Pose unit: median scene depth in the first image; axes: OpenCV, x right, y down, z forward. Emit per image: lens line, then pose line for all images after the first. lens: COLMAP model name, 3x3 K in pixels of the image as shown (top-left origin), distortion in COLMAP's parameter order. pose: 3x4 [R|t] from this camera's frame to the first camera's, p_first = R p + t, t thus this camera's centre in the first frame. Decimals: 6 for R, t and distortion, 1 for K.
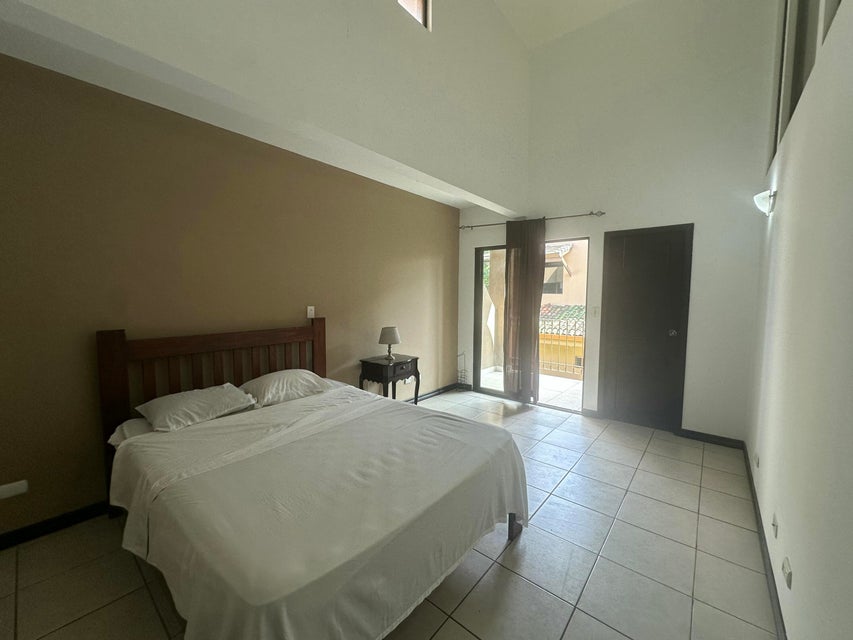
lens RADIAL K [[340.9, 0, 426.2], [0, 340.9, 319.6], [0, 0, 1]] dist [-0.003241, 0.000089]
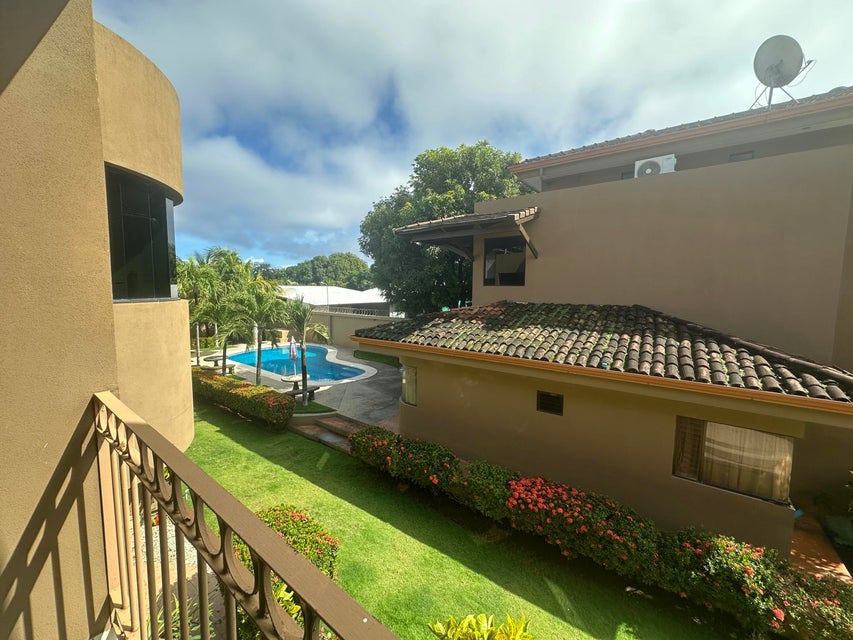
lens RADIAL K [[340.9, 0, 425.9], [0, 340.9, 319.2], [0, 0, 1]] dist [-0.003241, 0.000089]
pose [[0.999151, 0.004769, 0.040911, 0.193980], [-0.005514, 0.999820, 0.018129, -0.022884], [-0.040817, -0.018339, 0.998998, 0.371628]]
